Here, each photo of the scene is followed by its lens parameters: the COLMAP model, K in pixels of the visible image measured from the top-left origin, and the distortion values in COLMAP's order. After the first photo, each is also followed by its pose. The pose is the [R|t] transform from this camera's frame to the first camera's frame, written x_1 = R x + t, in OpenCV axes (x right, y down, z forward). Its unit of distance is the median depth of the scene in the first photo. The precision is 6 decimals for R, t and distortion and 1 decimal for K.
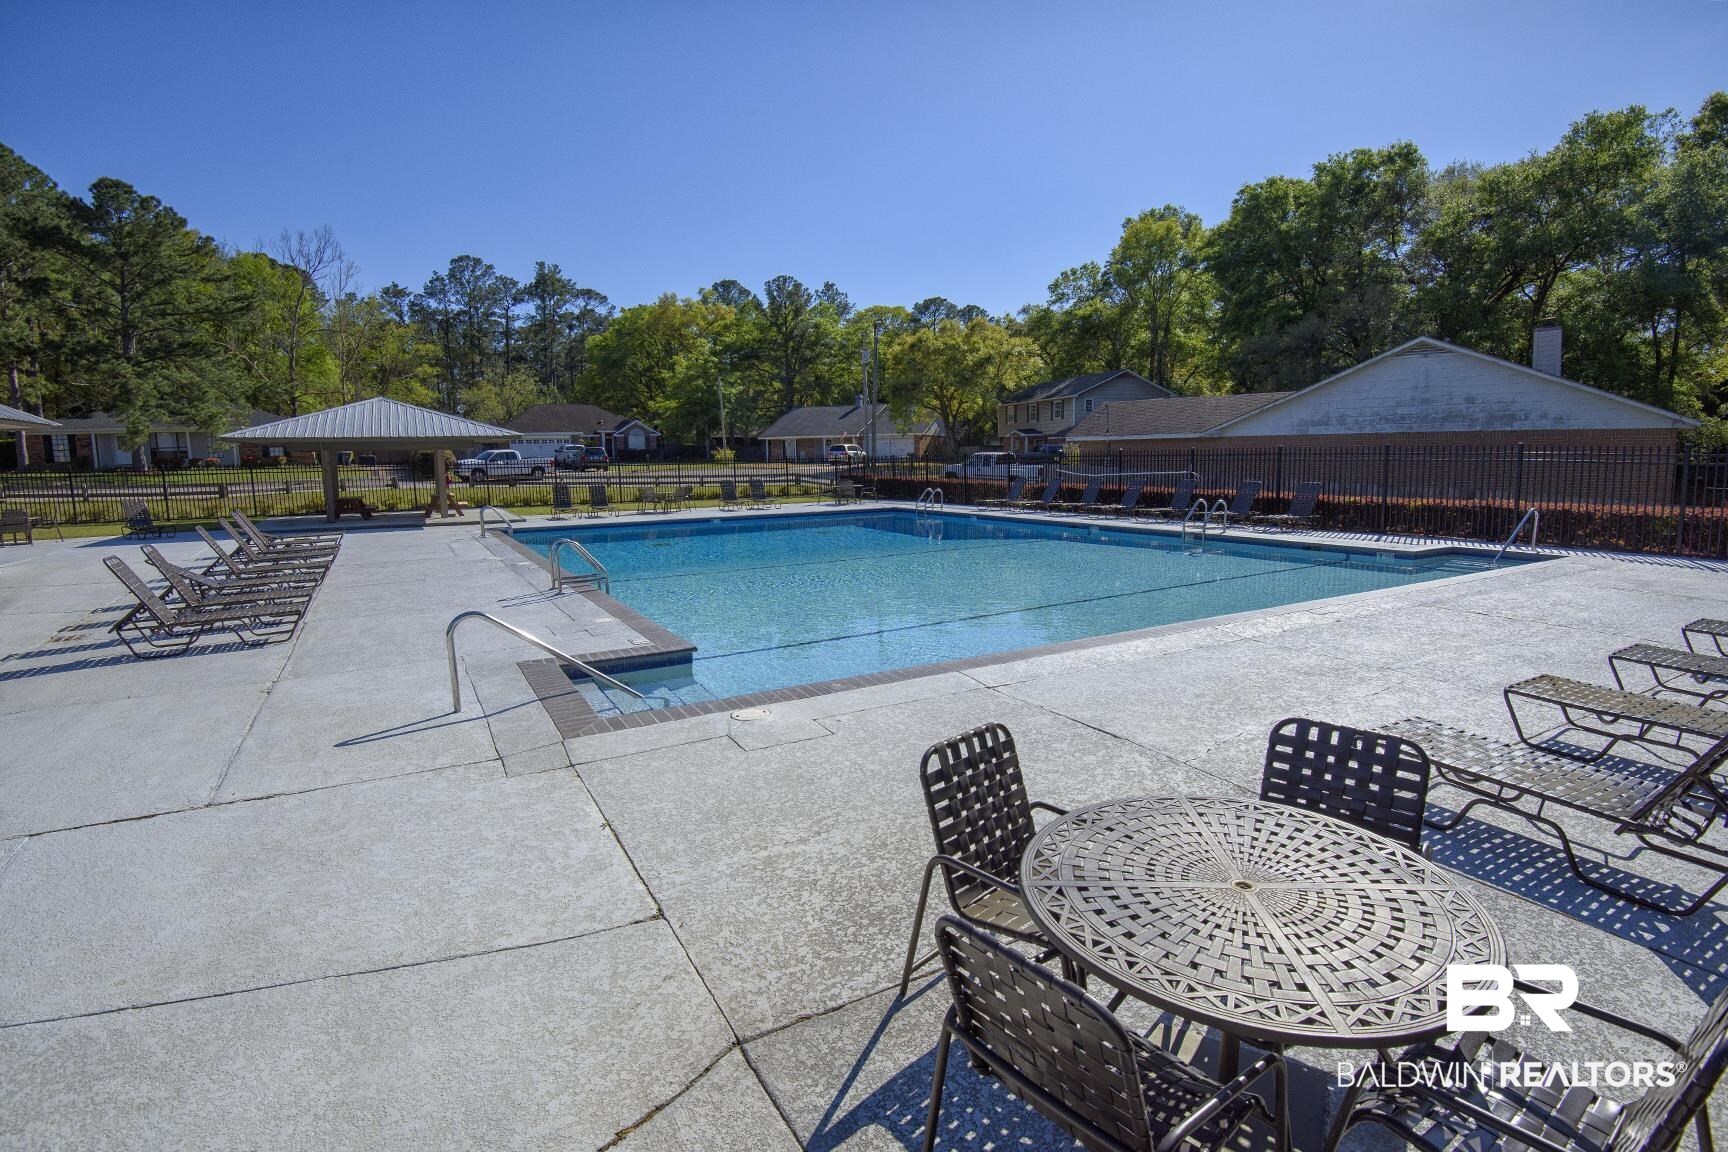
lens RADIAL K [[849.1, 0, 868.9], [0, 849.1, 570.7], [0, 0, 1]] dist [-0.005677, -0.007907]
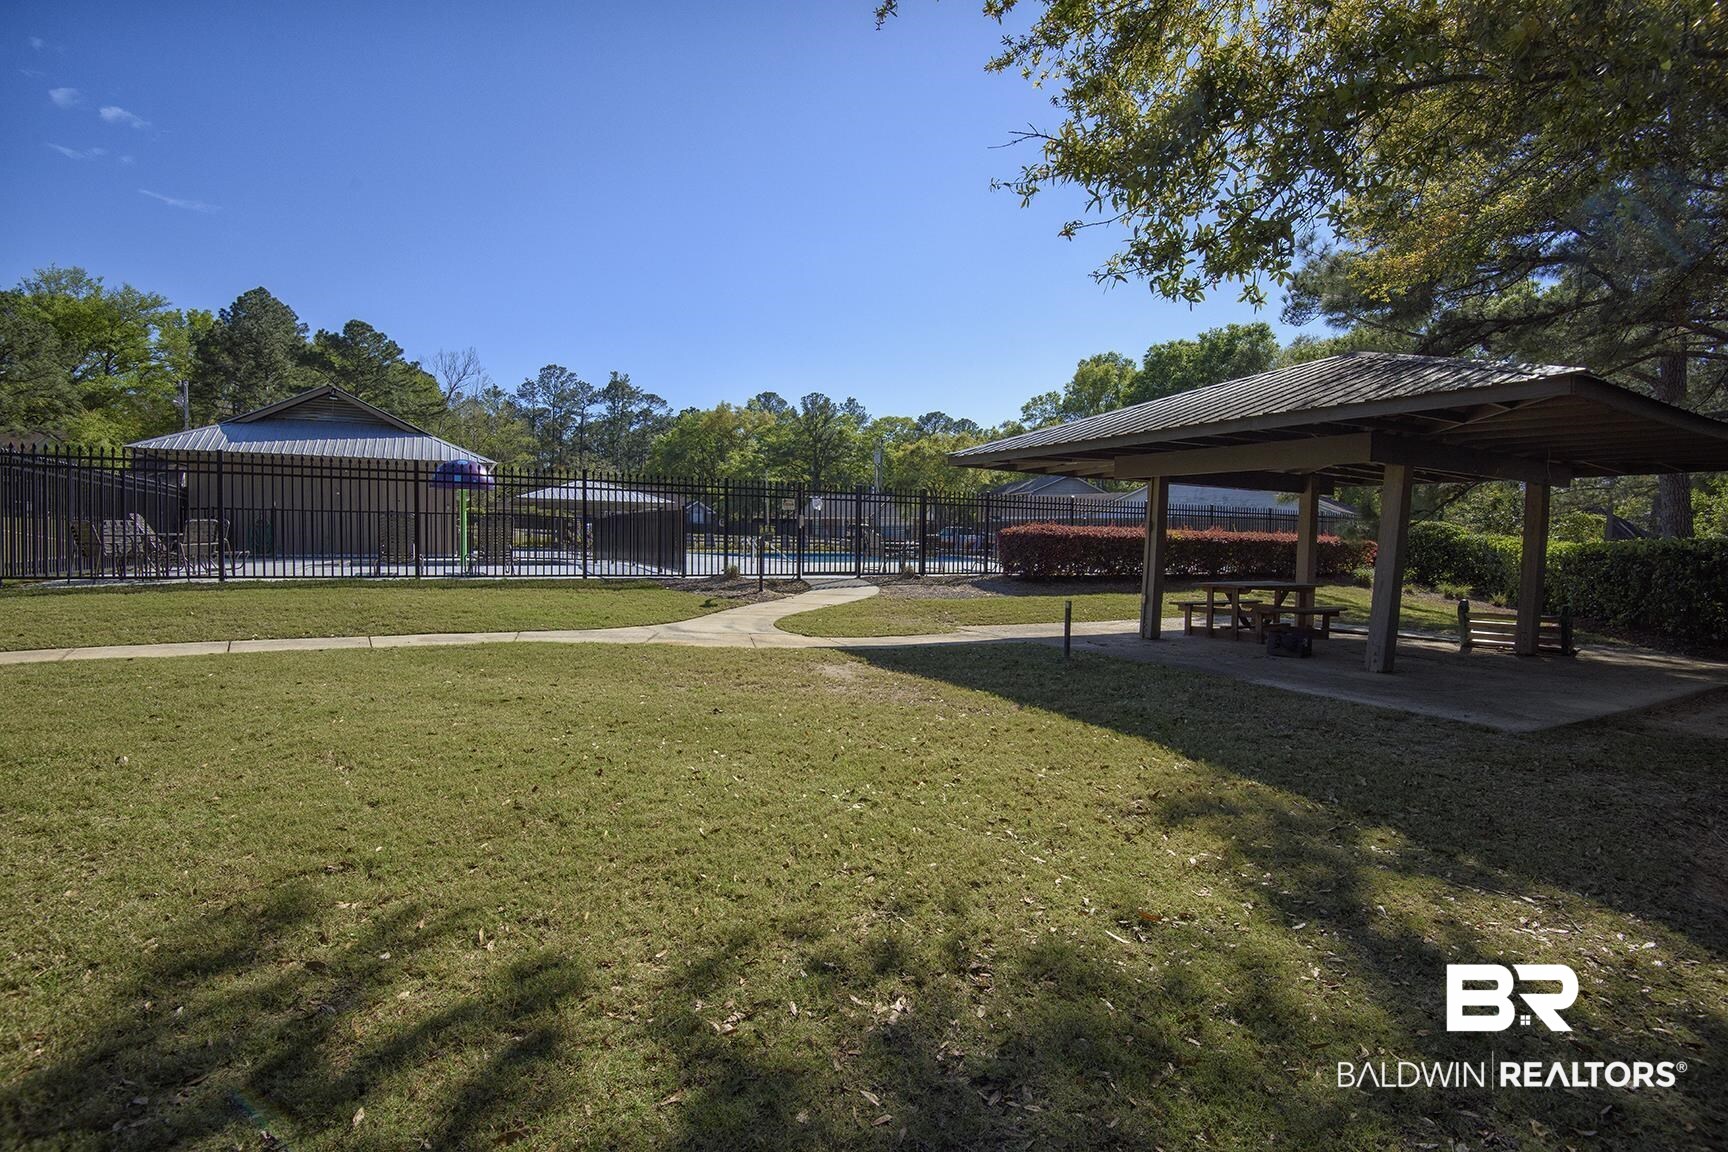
lens RADIAL K [[773.7, 0, 862.7], [0, 773.7, 569.9], [0, 0, 1]] dist [0.022936, -0.009551]
pose [[0.999288, 0.031460, -0.020835, 0.002290], [-0.033355, 0.994633, -0.097946, 0.036713], [0.017642, 0.098571, 0.994974, -0.168966]]
